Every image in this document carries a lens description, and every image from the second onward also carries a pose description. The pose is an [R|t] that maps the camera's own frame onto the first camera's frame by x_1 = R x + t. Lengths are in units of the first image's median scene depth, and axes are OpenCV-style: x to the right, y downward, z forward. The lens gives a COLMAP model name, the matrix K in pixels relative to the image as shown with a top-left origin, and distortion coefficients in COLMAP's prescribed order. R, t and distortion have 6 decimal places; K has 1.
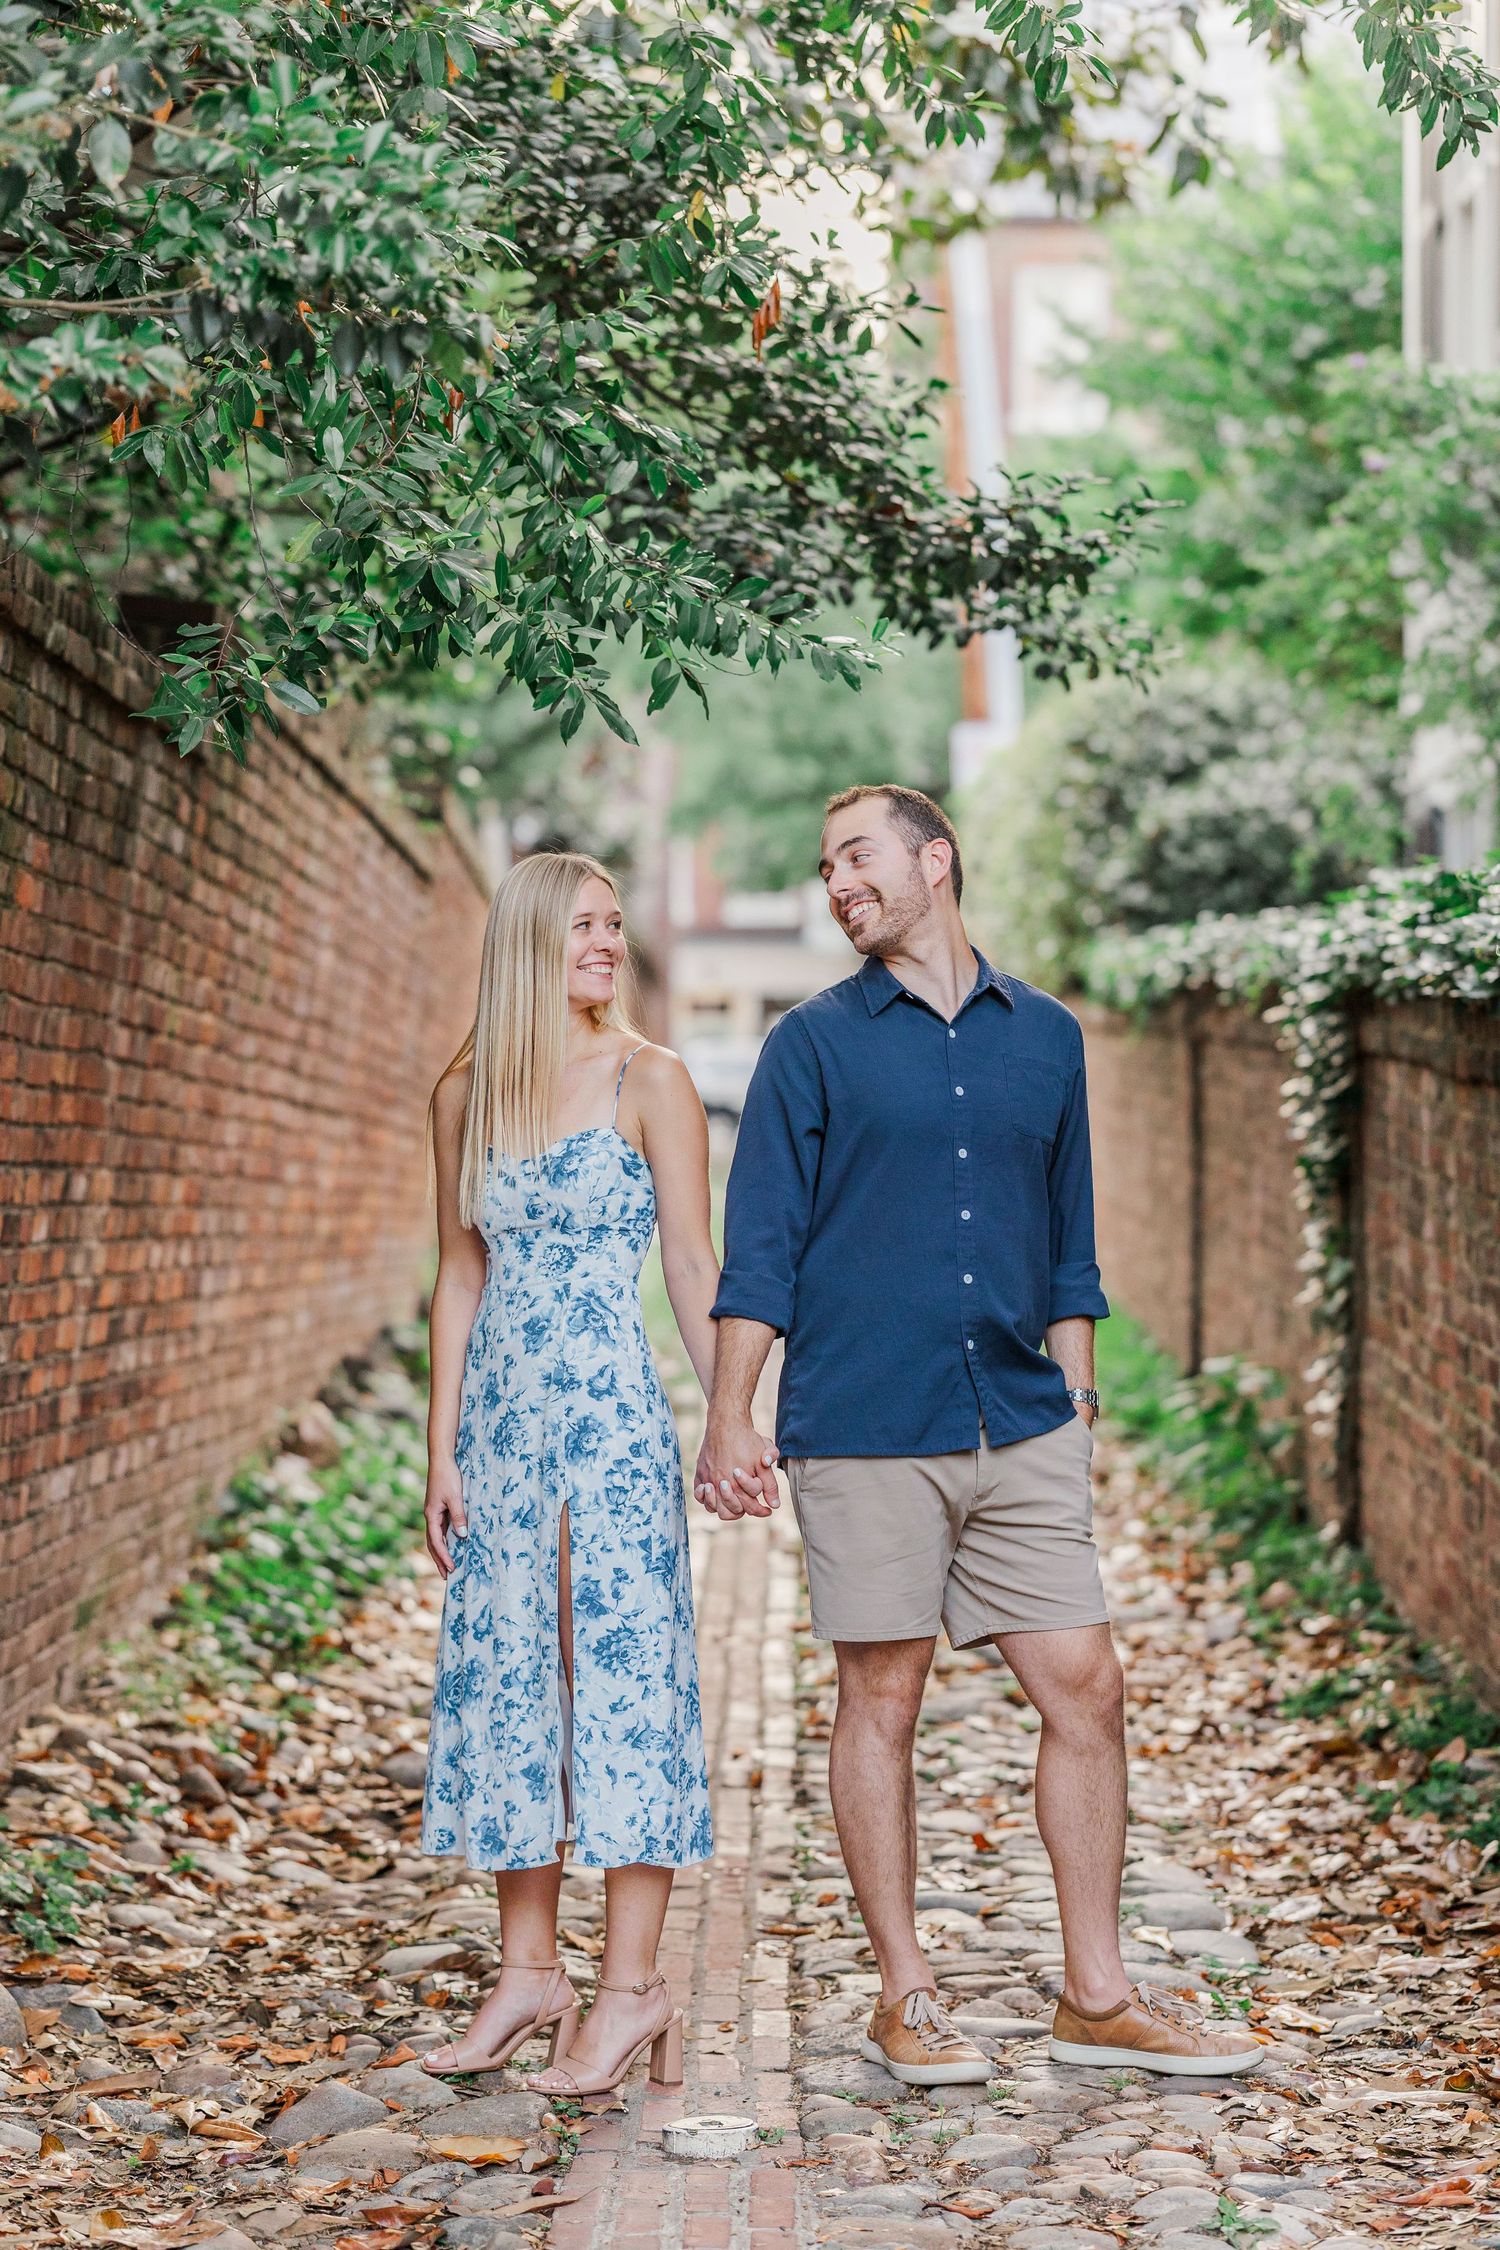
lens RADIAL K [[5512.7, 0, 659.2], [0, 5512.7, 1124.5], [0, 0, 1]] dist [0.019185, 0.245478]
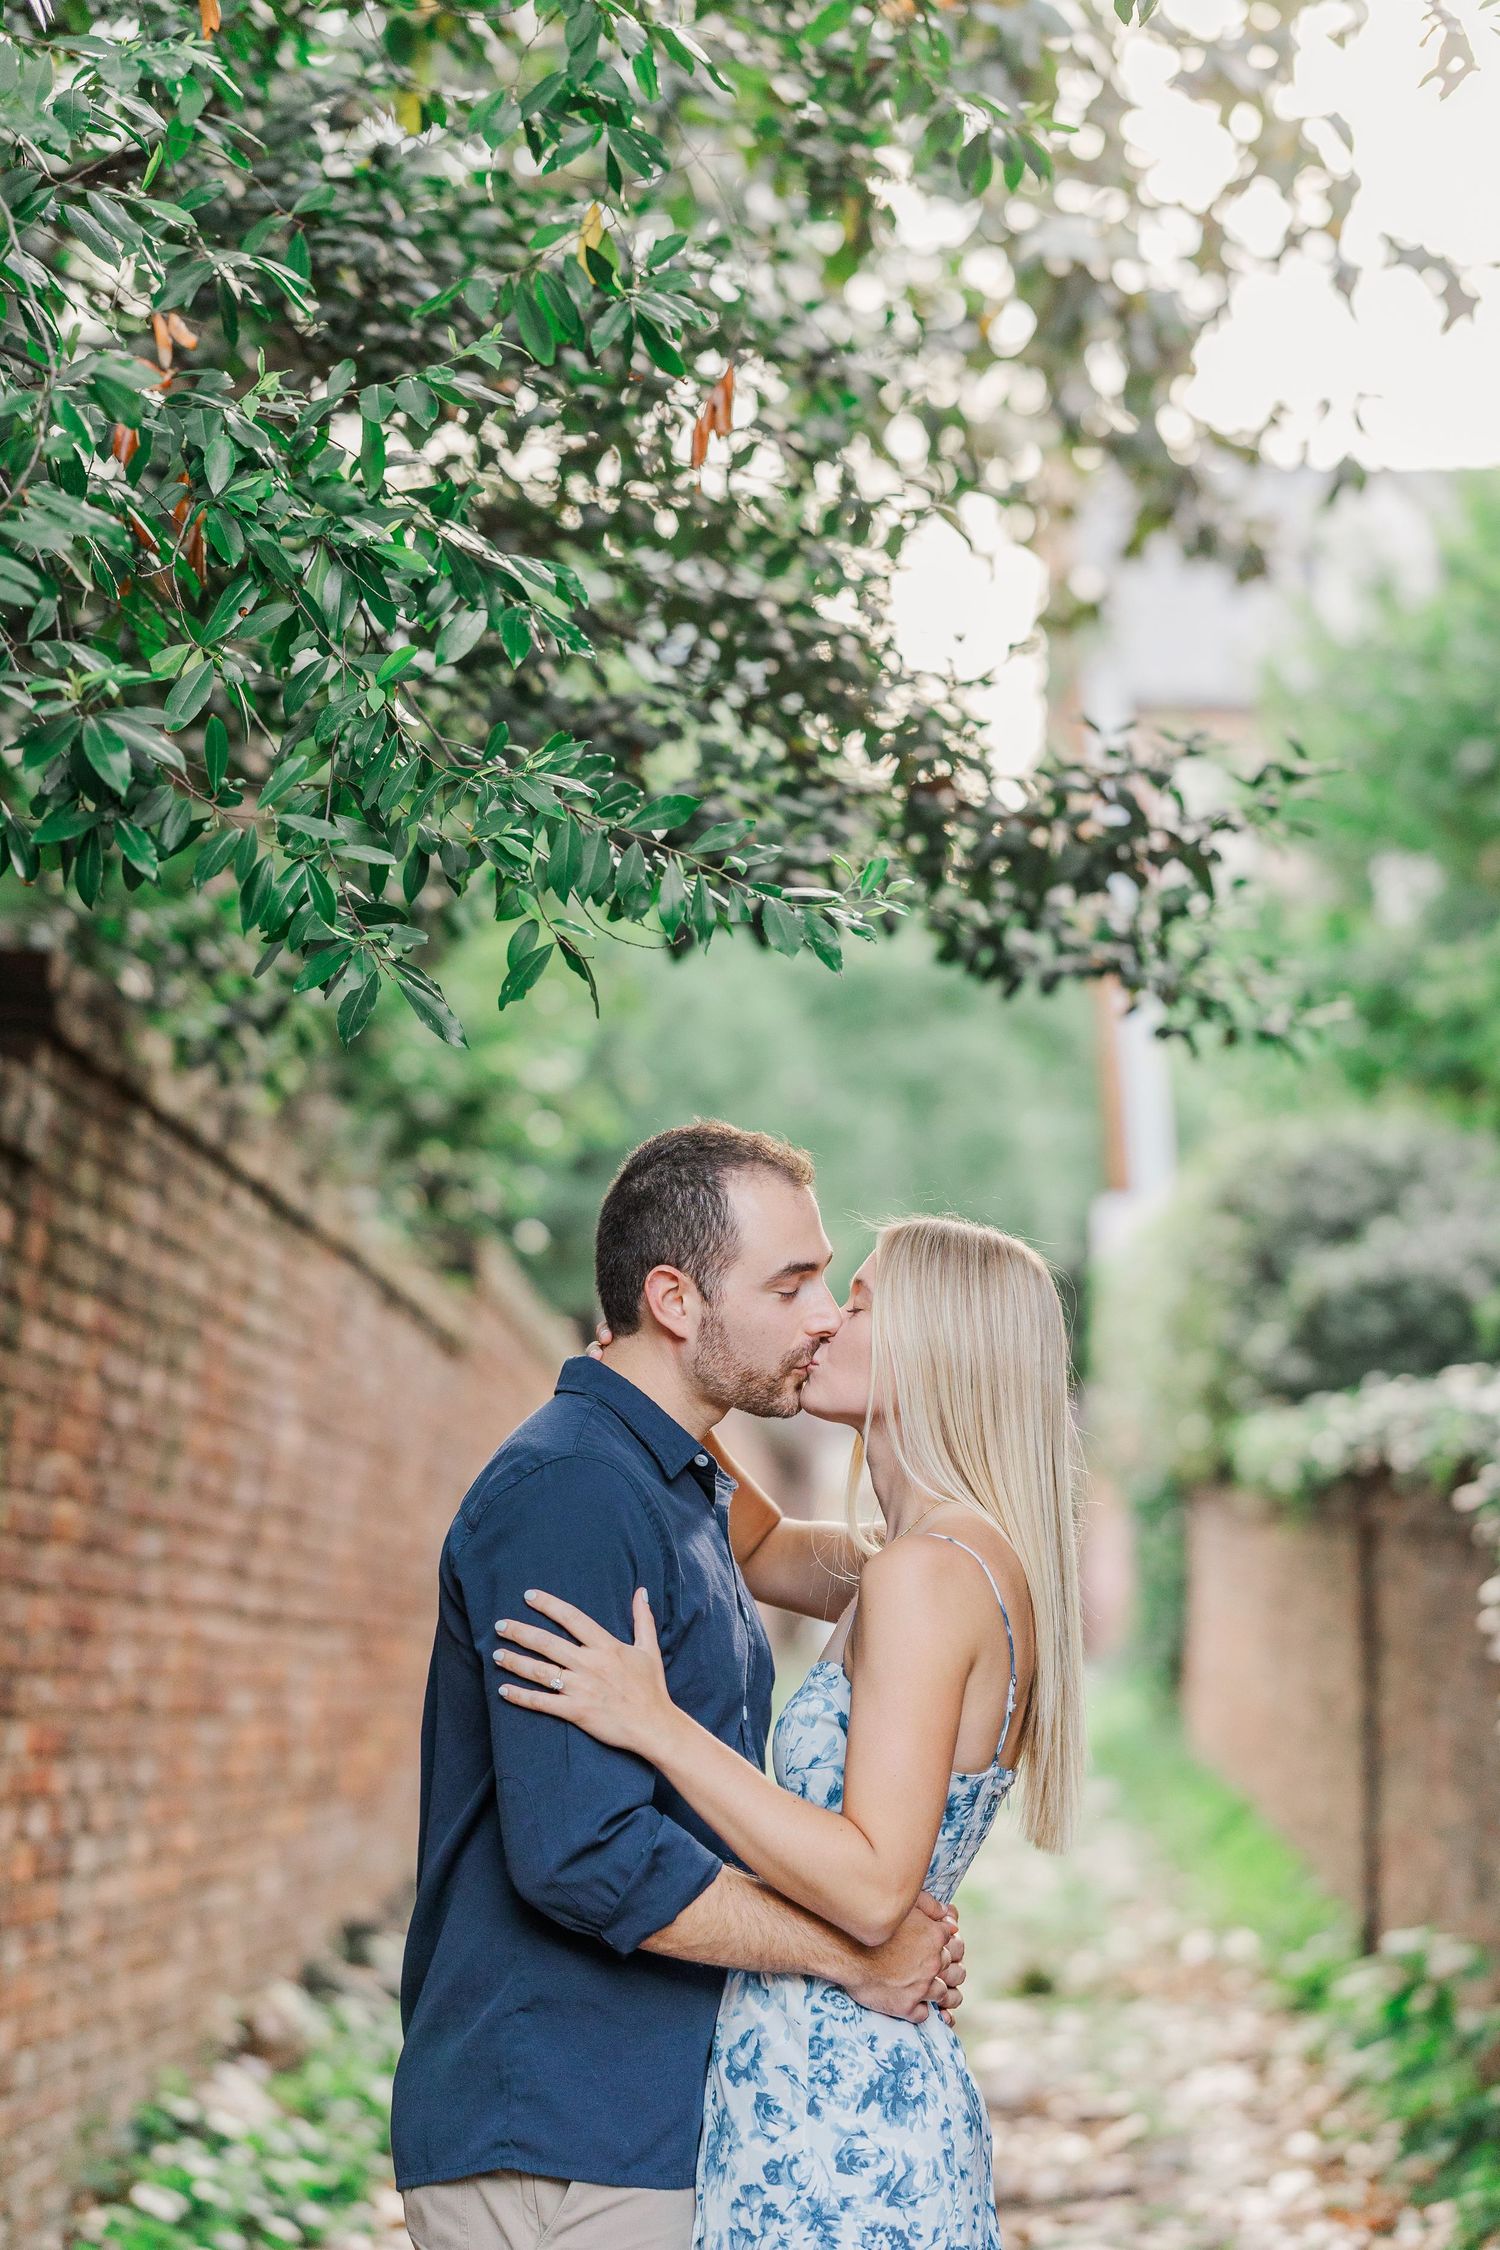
lens RADIAL K [[5365.7, 0, 748.5], [0, 5365.7, 781.1], [0, 0, 1]] dist [-0.122889, -0.506828]
pose [[0.999886, -0.006328, -0.013735, 0.032270], [0.004133, 0.988008, -0.154345, -0.006421], [0.014547, 0.154271, 0.987921, 0.378626]]
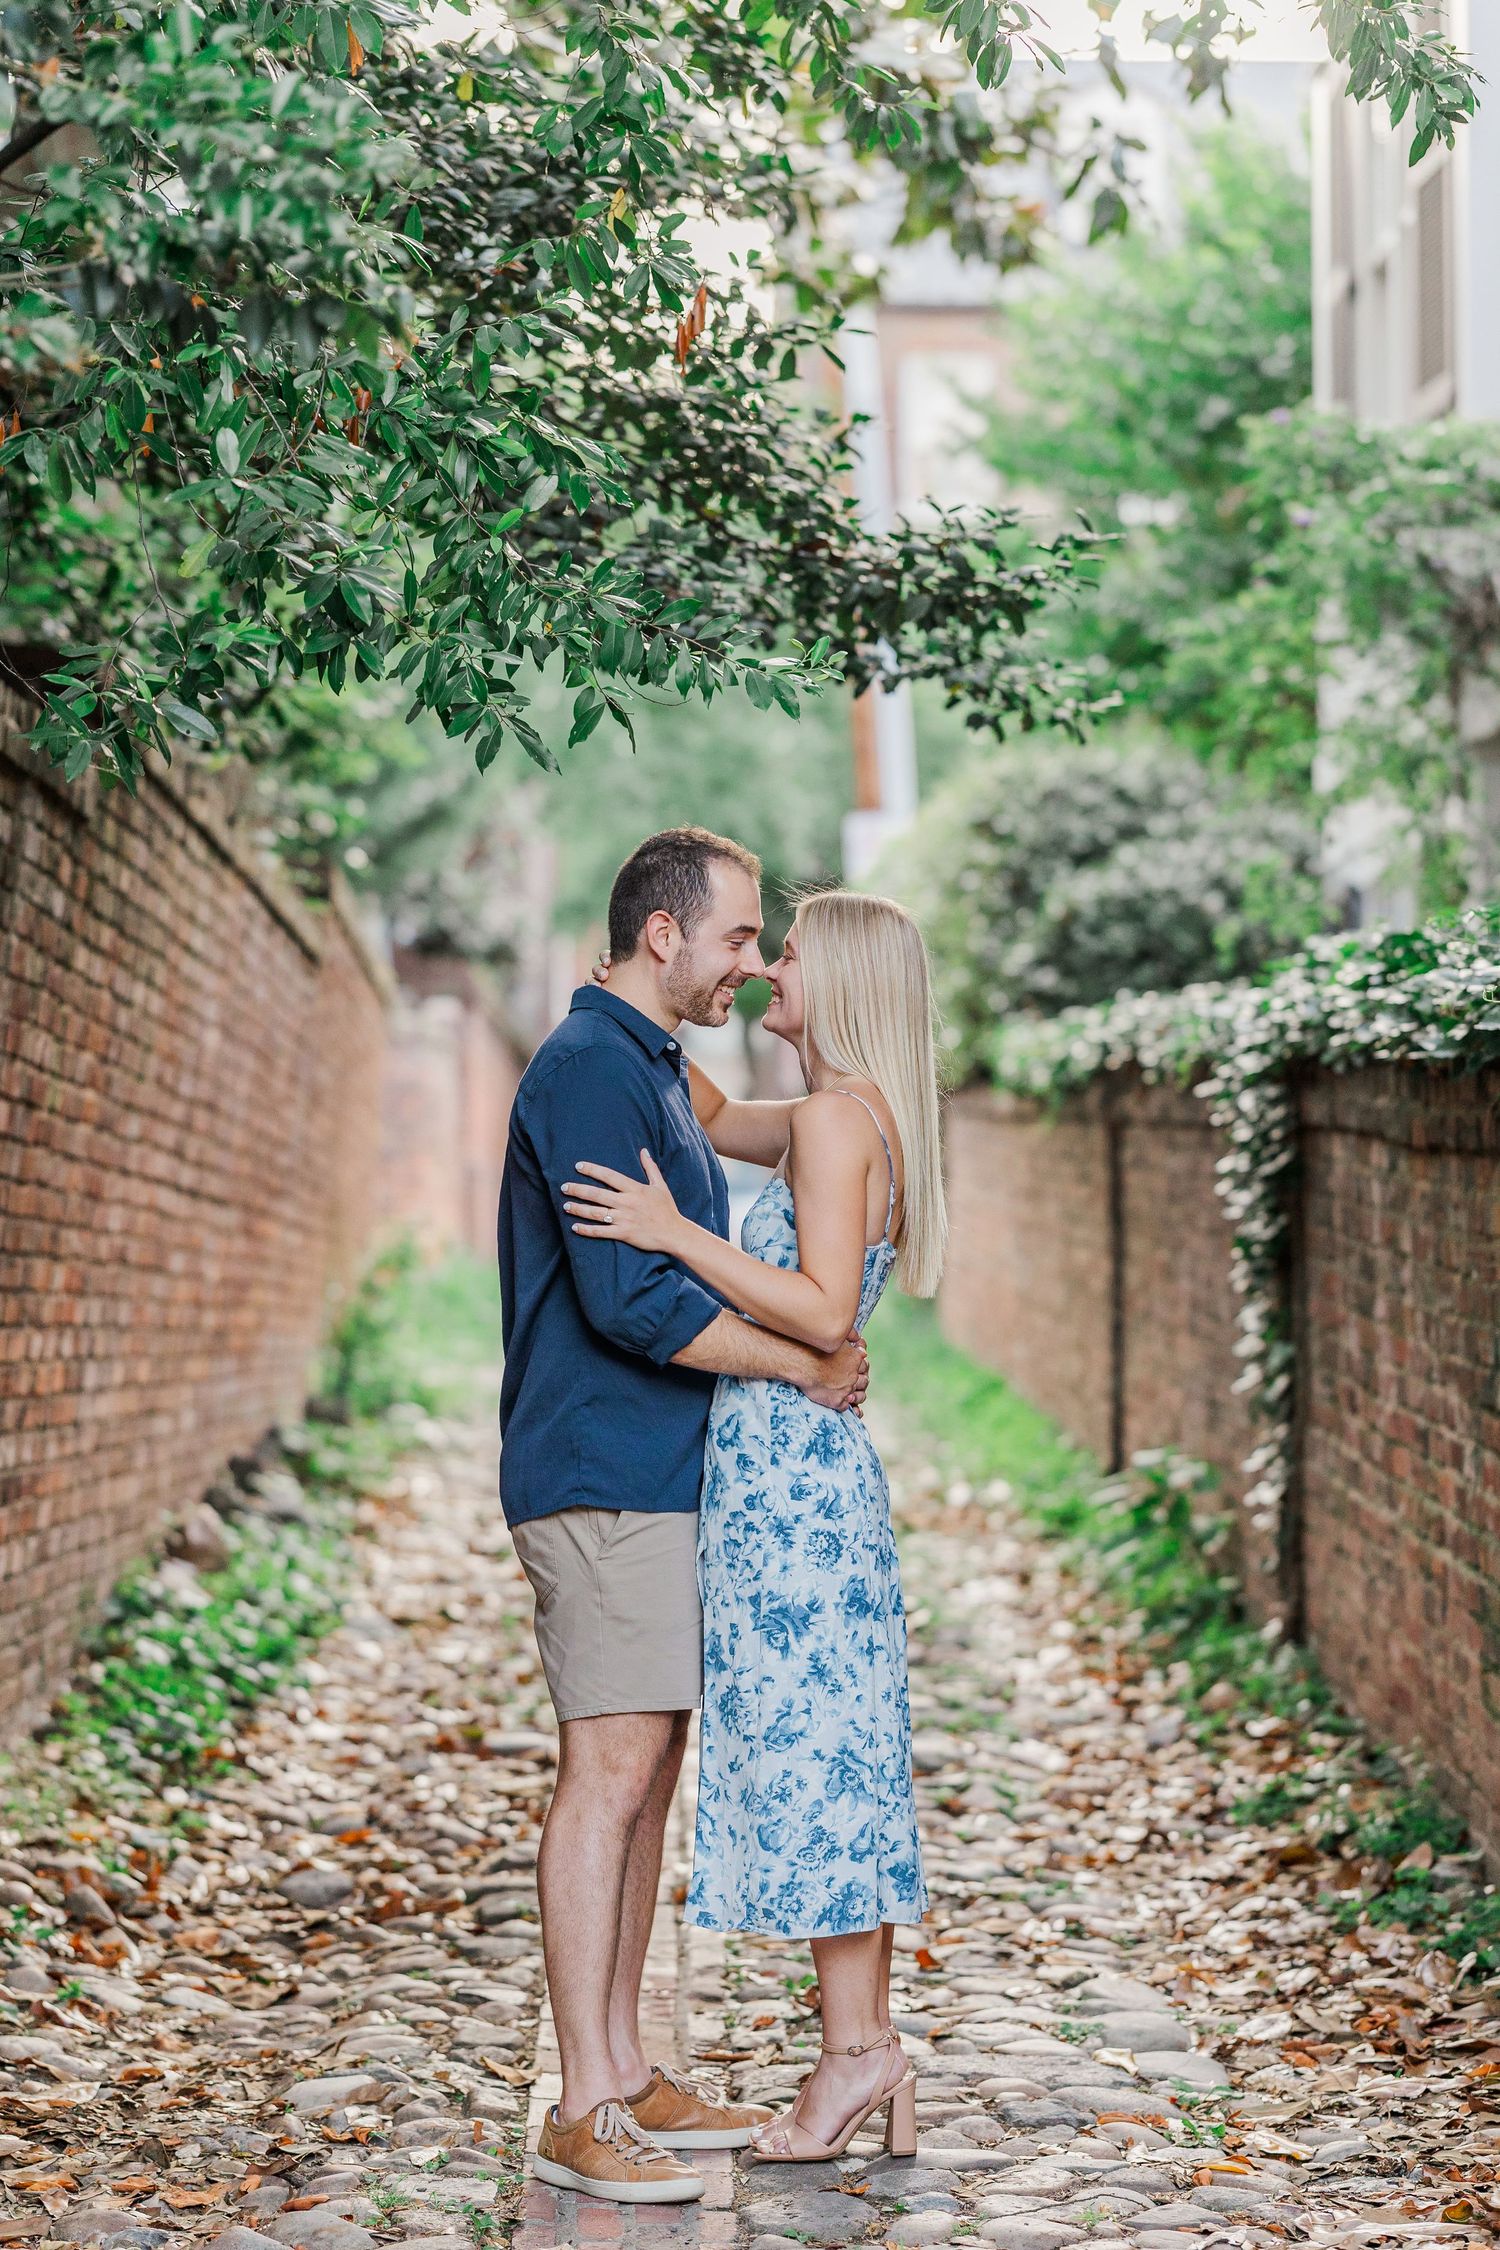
lens RADIAL K [[5597.6, 0, 715.8], [0, 5597.6, 1135.5], [0, 0, 1]] dist [0.012558, 0.158411]
pose [[0.999483, -0.005327, 0.031717, -0.007304], [0.005879, 0.999832, -0.017334, 0.007179], [-0.031619, 0.017511, 0.999347, 0.053067]]
